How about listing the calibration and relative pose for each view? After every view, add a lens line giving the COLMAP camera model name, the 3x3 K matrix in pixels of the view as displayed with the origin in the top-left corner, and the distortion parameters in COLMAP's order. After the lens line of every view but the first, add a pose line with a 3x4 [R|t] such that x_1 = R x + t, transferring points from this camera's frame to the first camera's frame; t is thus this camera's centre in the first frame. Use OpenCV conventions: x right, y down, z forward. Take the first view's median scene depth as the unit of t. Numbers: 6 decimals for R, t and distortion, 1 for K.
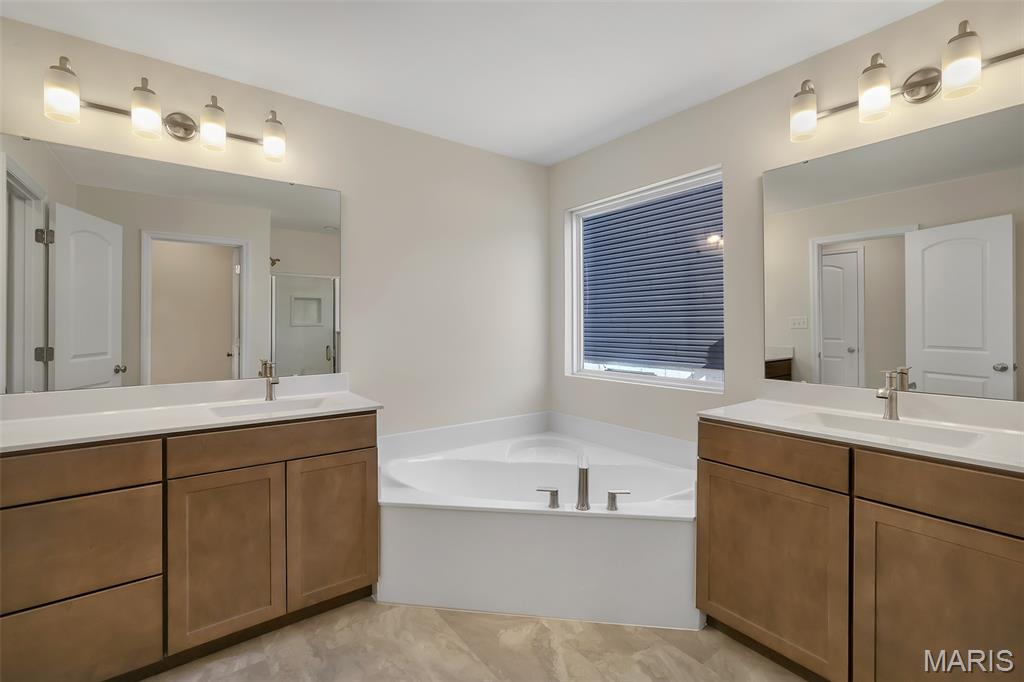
lens RADIAL K [[449.7, 0, 513.0], [0, 449.7, 323.5], [0, 0, 1]] dist [-0.025614, 0.023785]
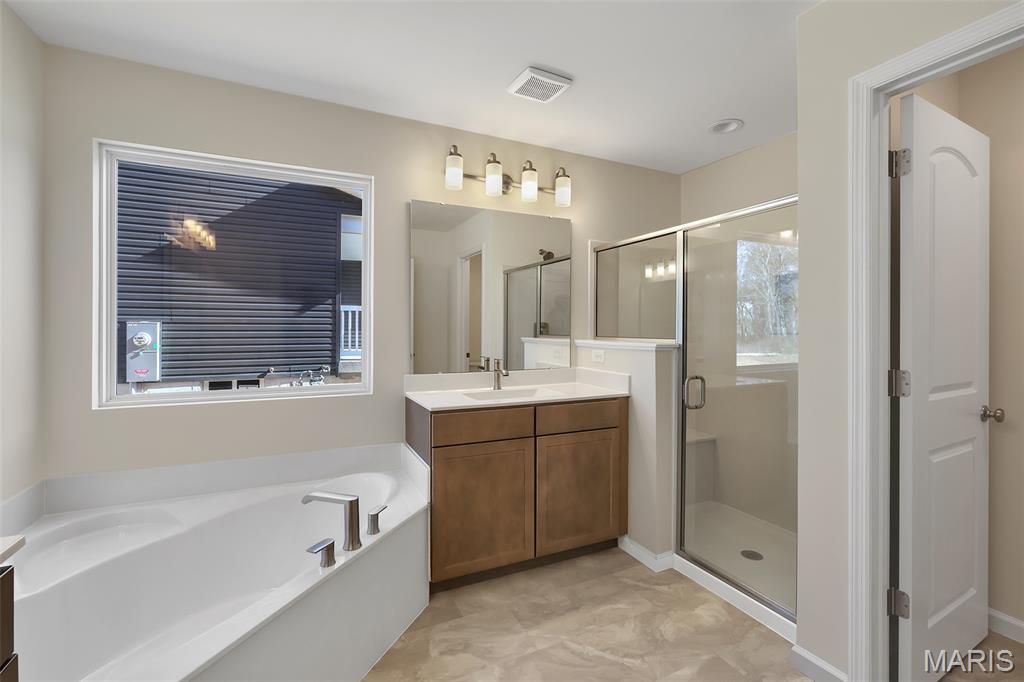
lens RADIAL K [[447.5, 0, 510.0], [0, 447.5, 333.2], [0, 0, 1]] dist [-0.023728, 0.012323]
pose [[0.215235, -0.008235, 0.976528, -0.584428], [-0.007621, 0.999920, 0.010112, 0.001341], [-0.976533, -0.009619, 0.215155, 0.539466]]
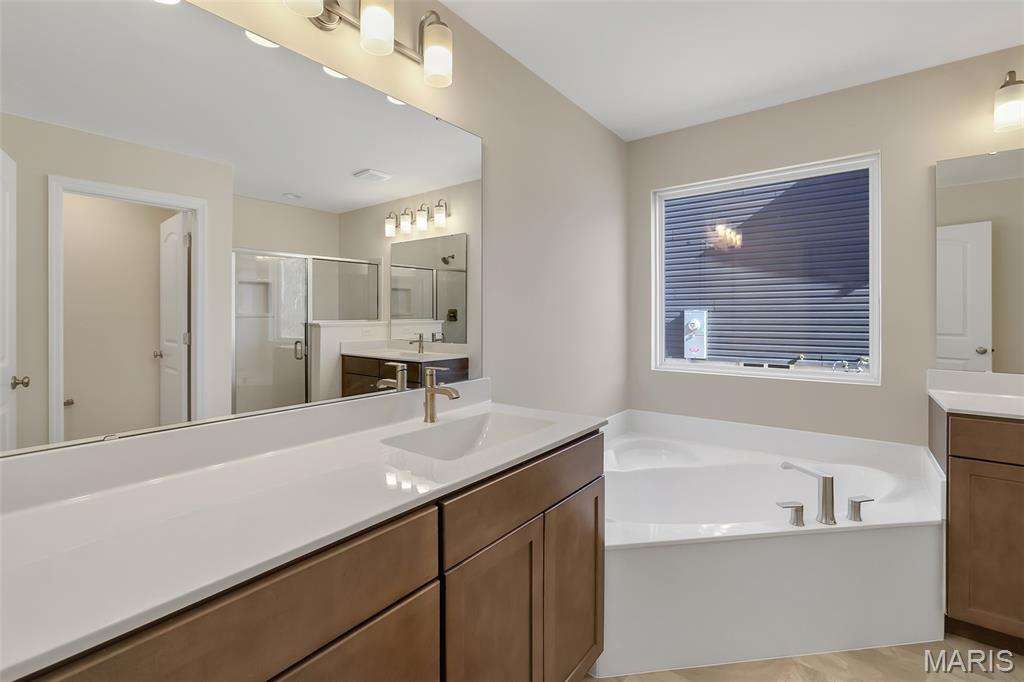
lens RADIAL K [[449.6, 0, 516.9], [0, 449.6, 316.2], [0, 0, 1]] dist [0.000615, -0.000203]
pose [[0.963849, -0.001752, 0.266443, -0.663767], [0.000472, 0.999988, 0.004867, 0.002158], [-0.266449, -0.004565, 0.963838, 0.310777]]
